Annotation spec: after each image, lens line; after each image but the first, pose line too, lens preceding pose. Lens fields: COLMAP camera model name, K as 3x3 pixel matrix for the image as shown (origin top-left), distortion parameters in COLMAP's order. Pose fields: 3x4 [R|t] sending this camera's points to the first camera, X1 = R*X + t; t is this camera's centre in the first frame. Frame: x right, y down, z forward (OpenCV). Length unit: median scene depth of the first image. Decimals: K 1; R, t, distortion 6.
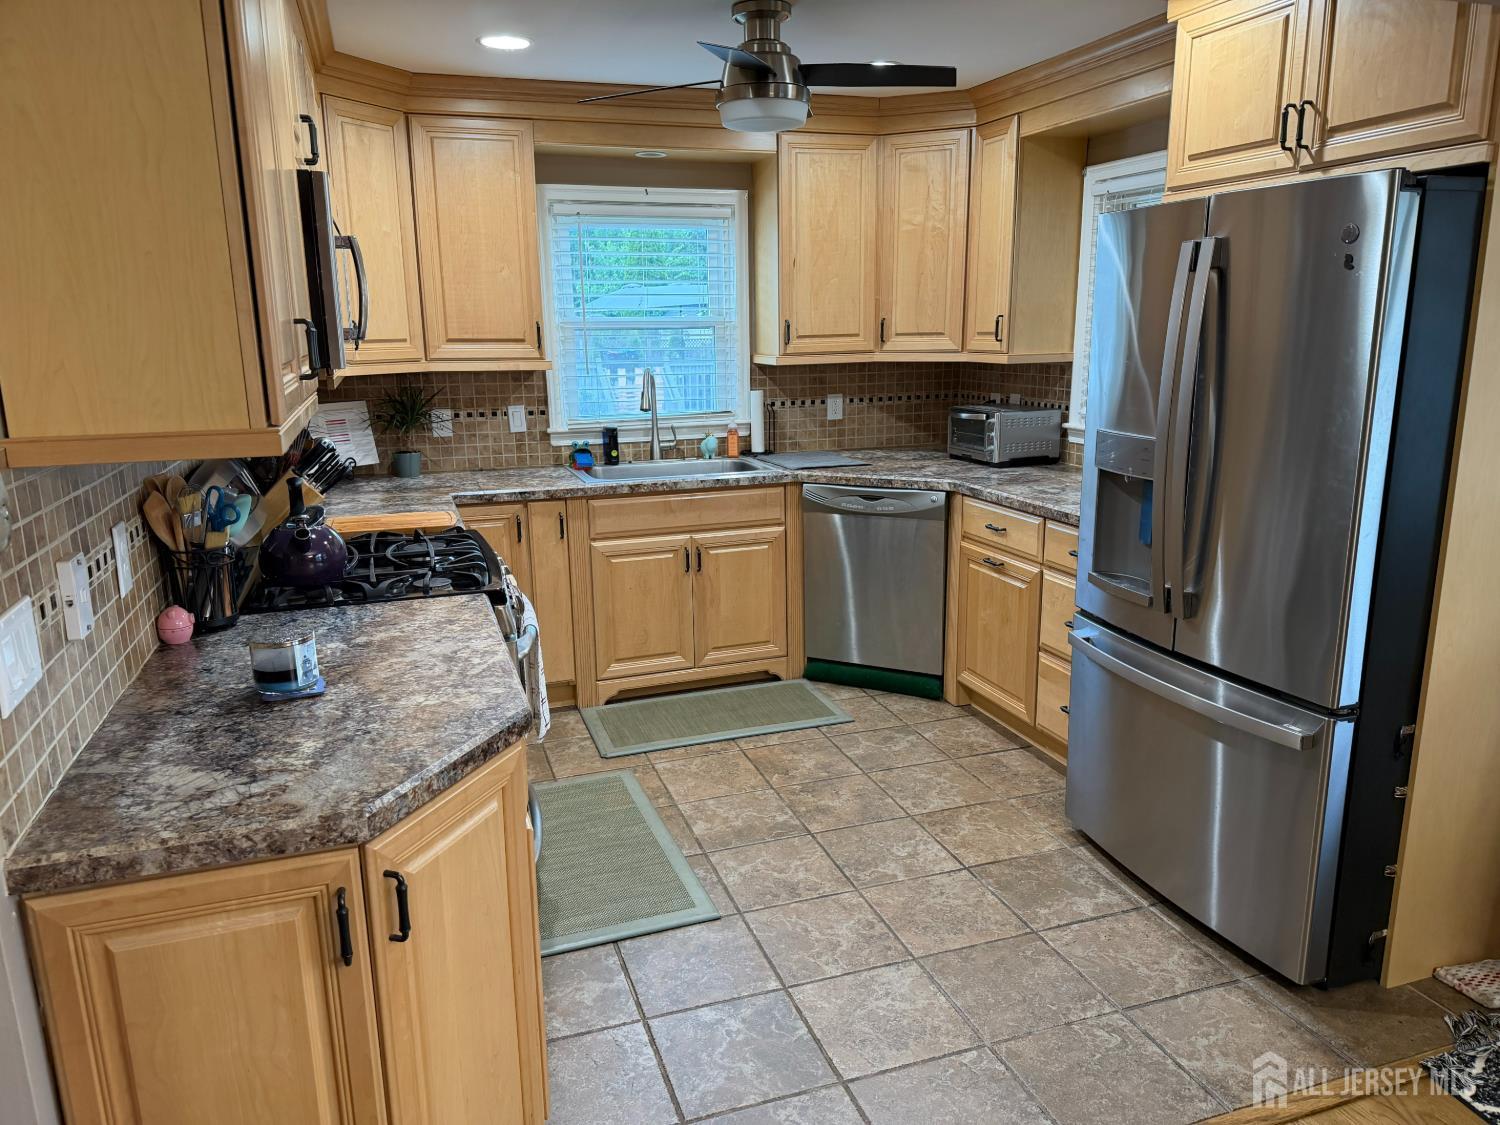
lens RADIAL K [[1061.3, 0, 755.1], [0, 1061.3, 573.5], [0, 0, 1]] dist [0.063787, -0.079976]
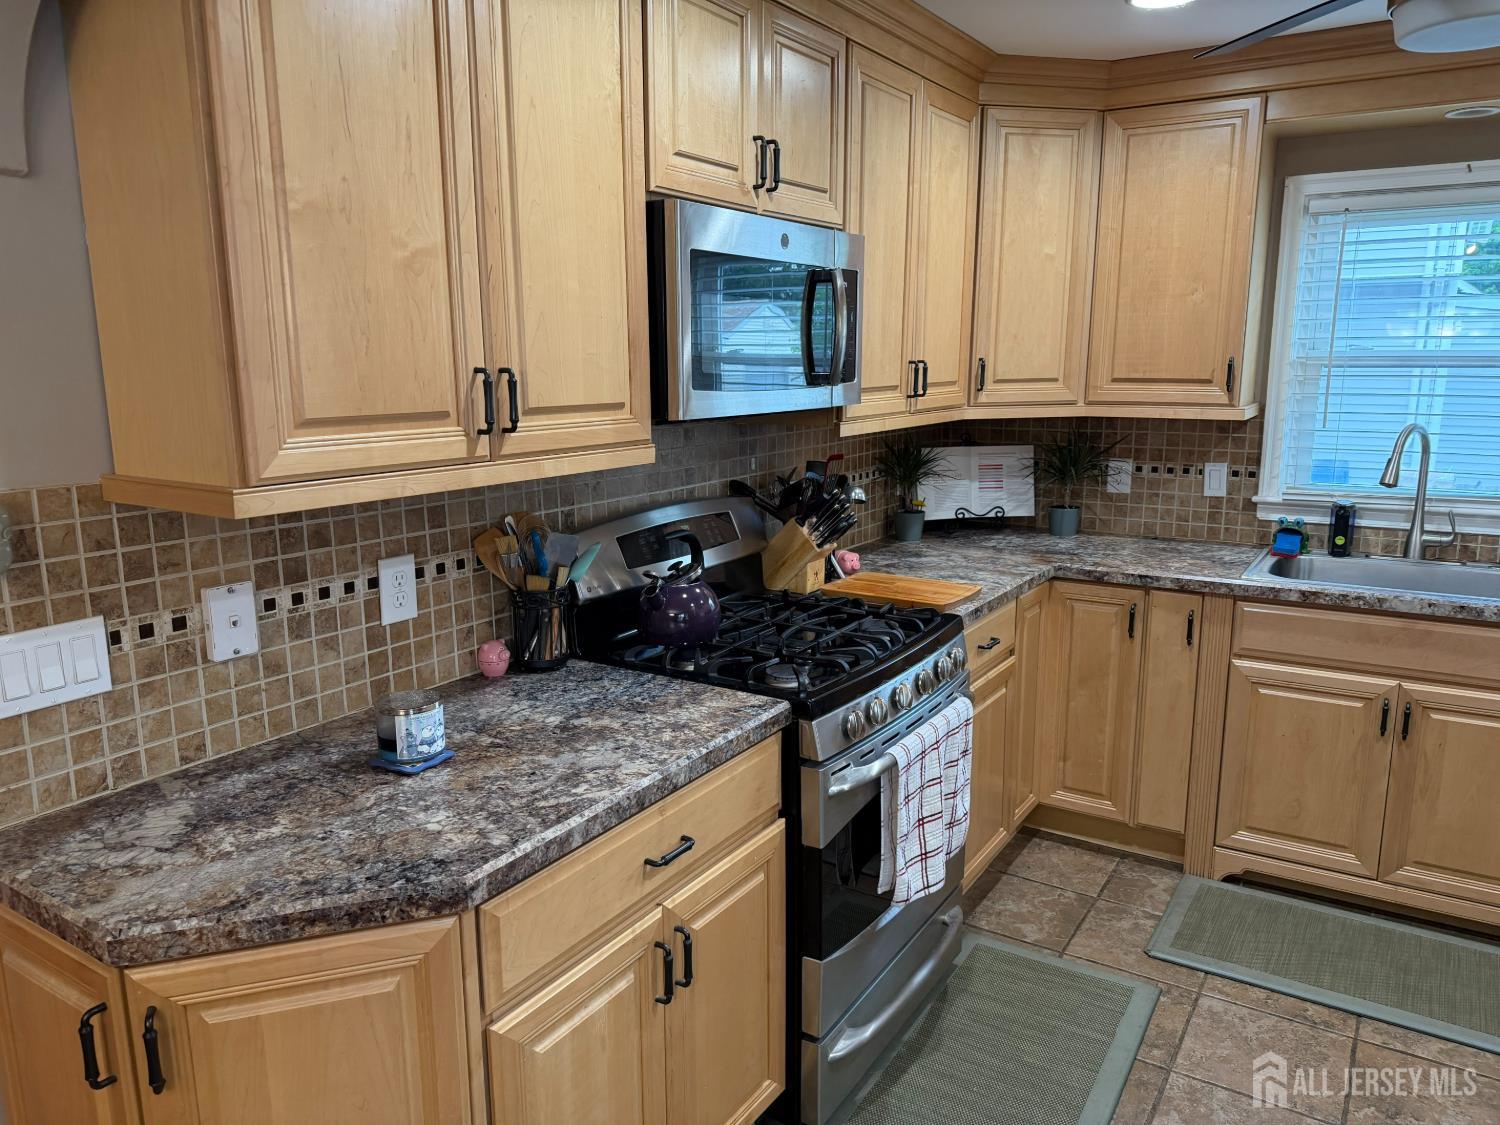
lens RADIAL K [[1061.3, 0, 758.6], [0, 1061.3, 561.2], [0, 0, 1]] dist [0.063787, -0.079976]
pose [[0.614643, 0.159358, -0.772541, 0.205922], [-0.183552, 0.981390, 0.056403, -0.077876], [0.767152, 0.107134, 0.632455, 0.287280]]
